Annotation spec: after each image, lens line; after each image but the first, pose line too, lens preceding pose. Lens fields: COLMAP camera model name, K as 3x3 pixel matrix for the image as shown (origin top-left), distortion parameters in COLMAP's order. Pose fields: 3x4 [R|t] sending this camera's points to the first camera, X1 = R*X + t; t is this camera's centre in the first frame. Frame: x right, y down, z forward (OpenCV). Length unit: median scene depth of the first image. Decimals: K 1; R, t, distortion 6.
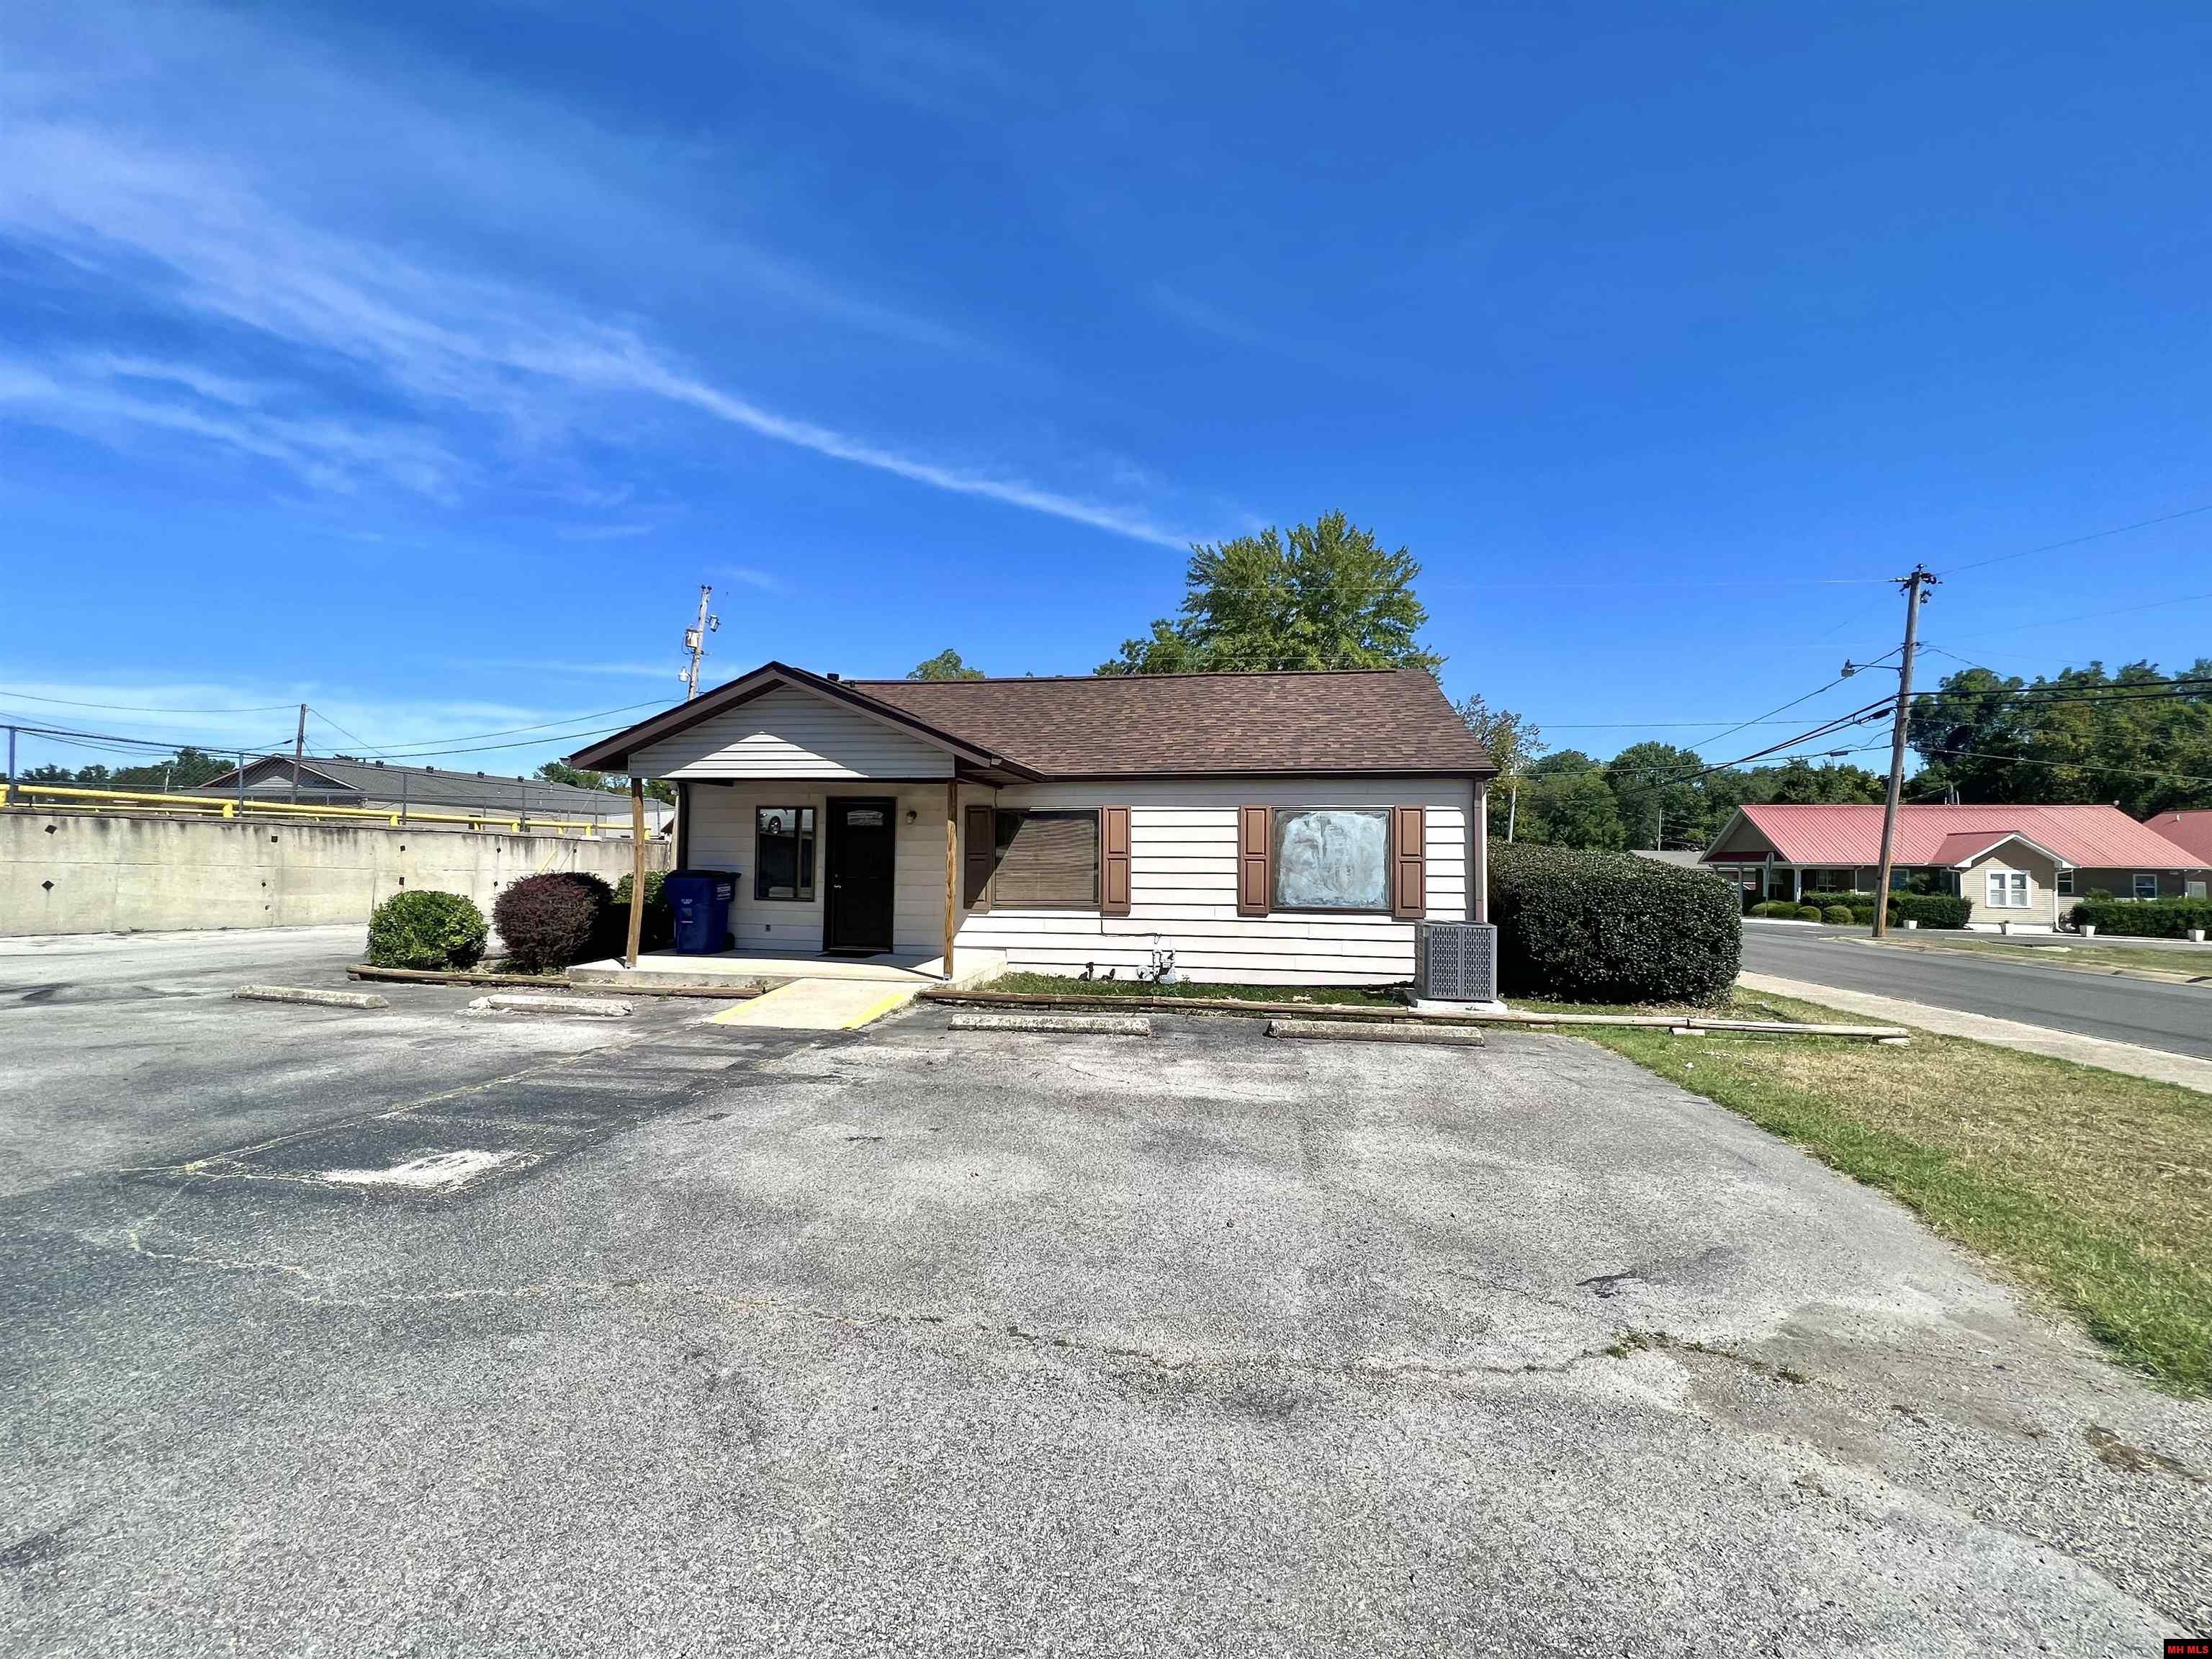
lens RADIAL K [[888.2, 0, 1102.4], [0, 888.2, 824.9], [0, 0, 1]] dist [0.001111, 0.000225]
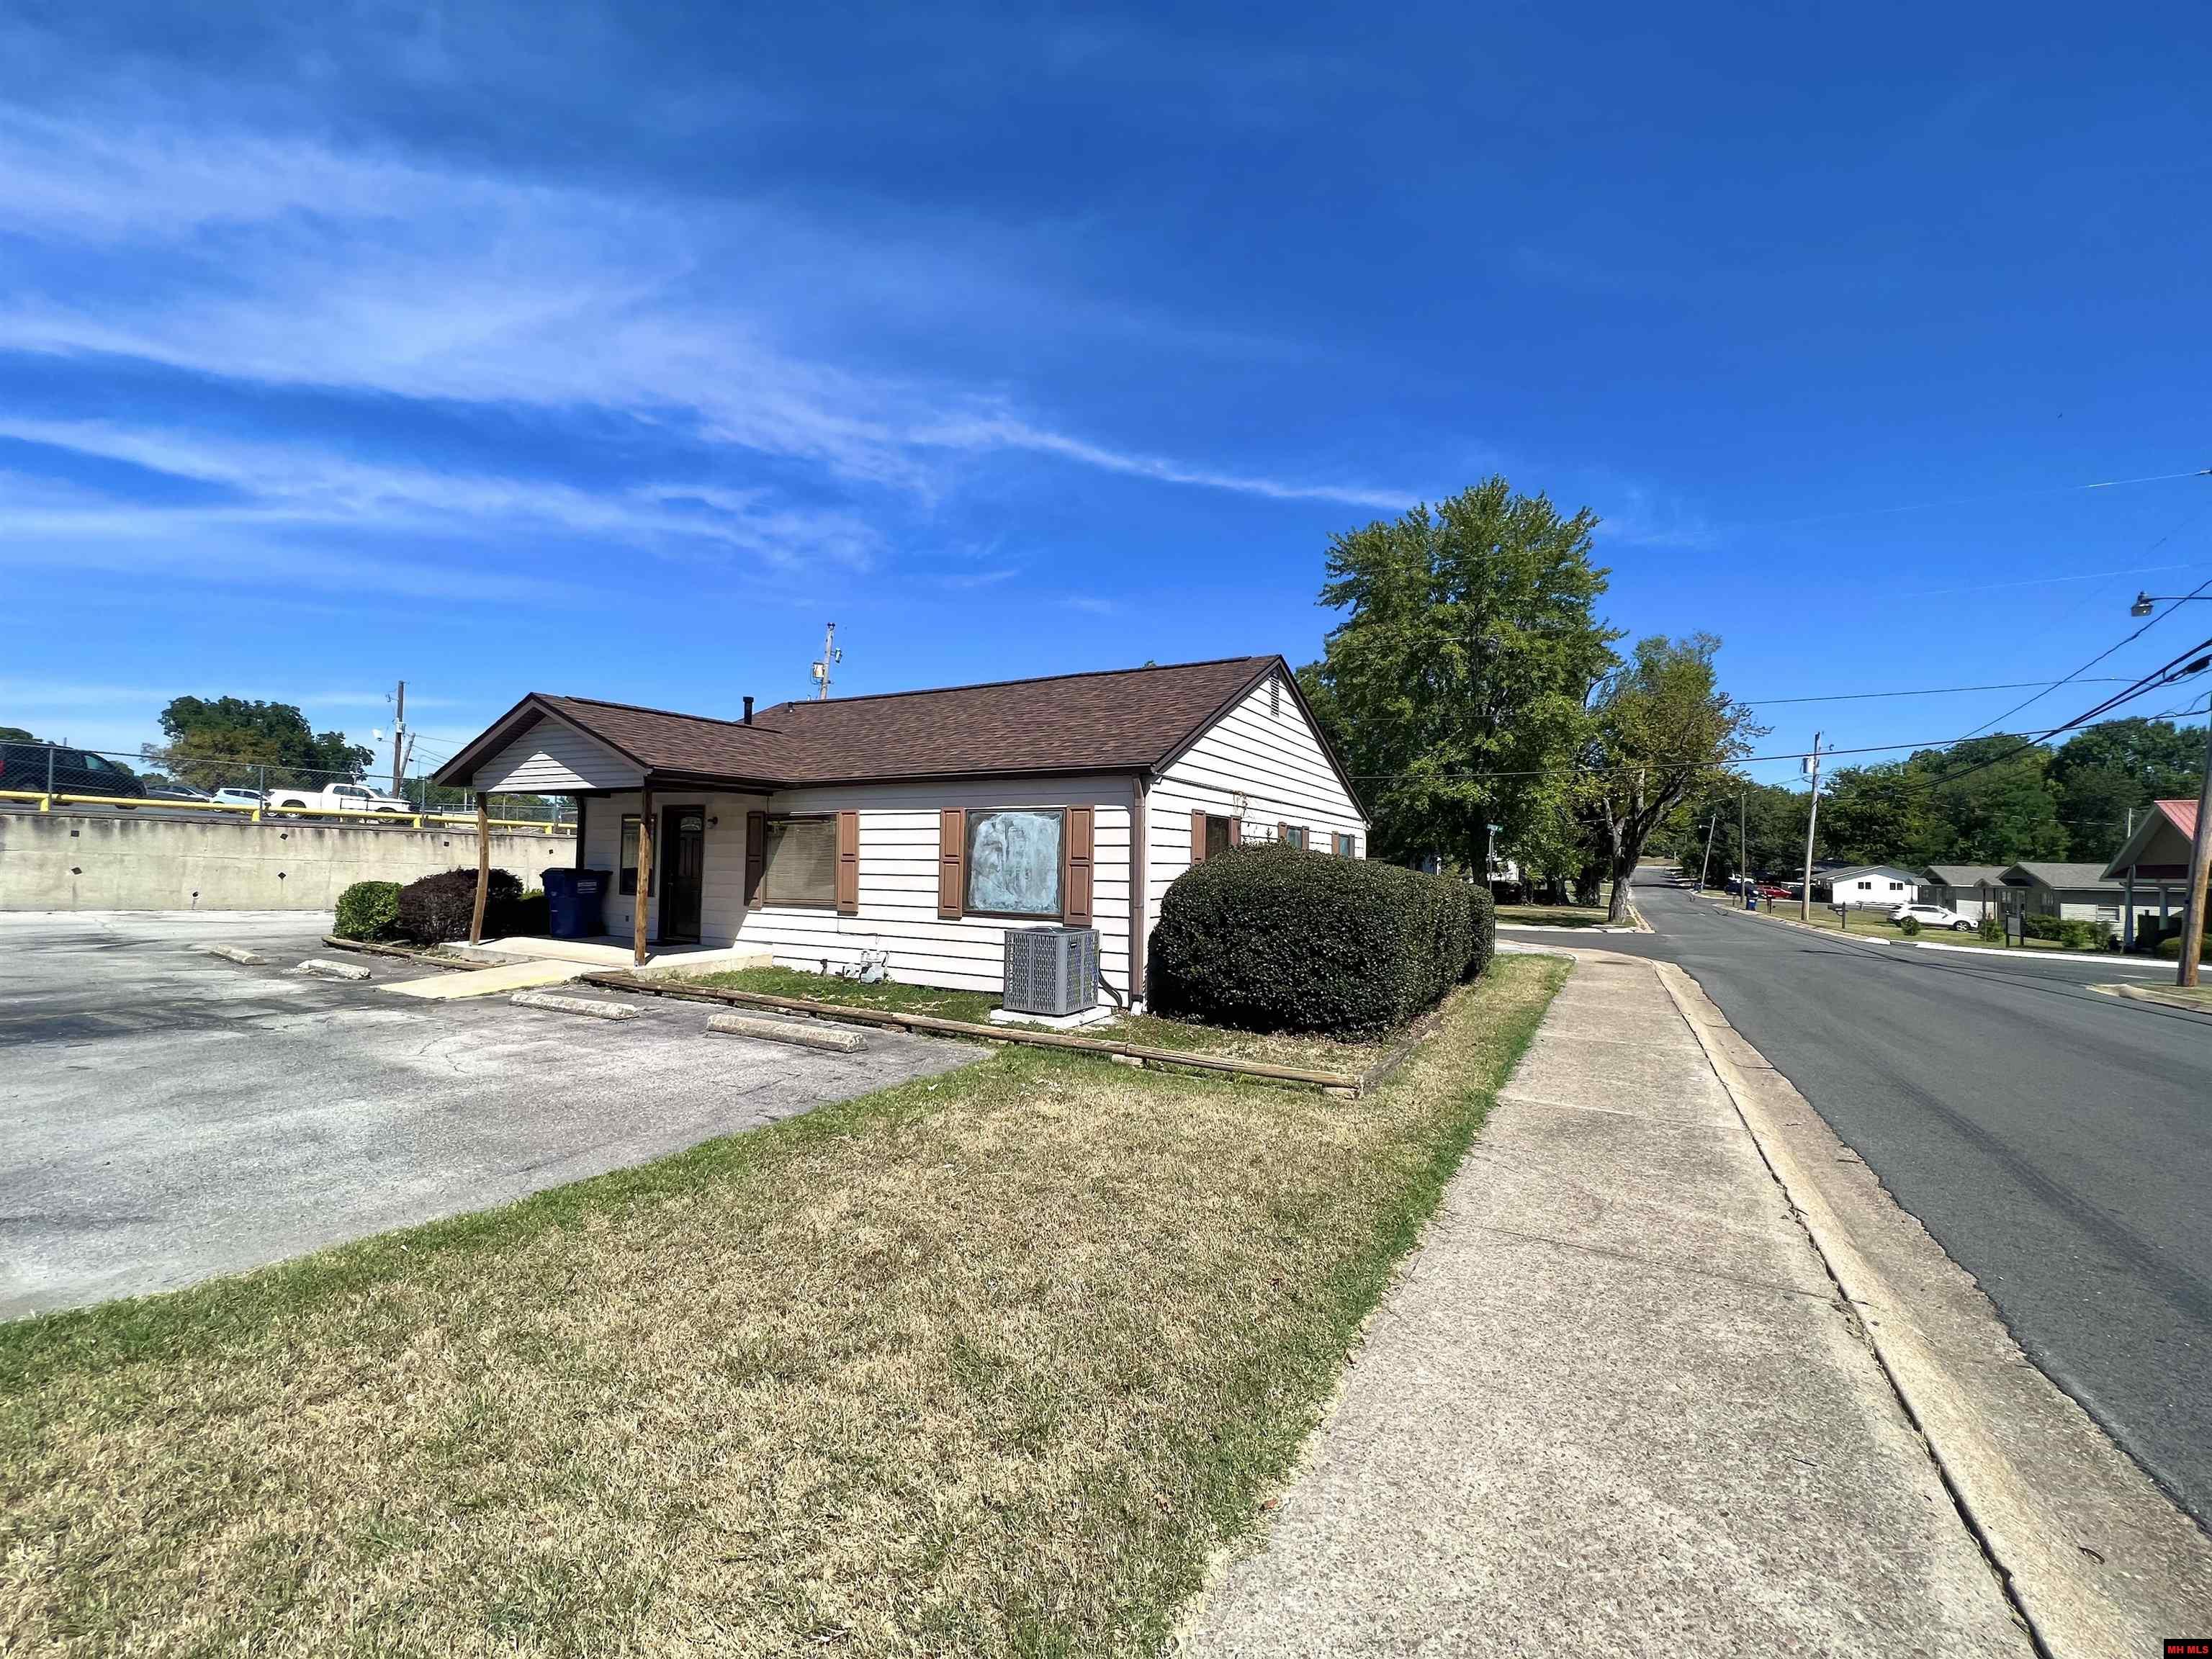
lens RADIAL K [[888.2, 0, 1102.4], [0, 888.2, 824.9], [0, 0, 1]] dist [0.001111, 0.000225]
pose [[0.940420, -0.007464, -0.339933, 0.663728], [0.003989, 0.999932, -0.010920, 0.008841], [0.339991, 0.008914, 0.940386, 0.122469]]
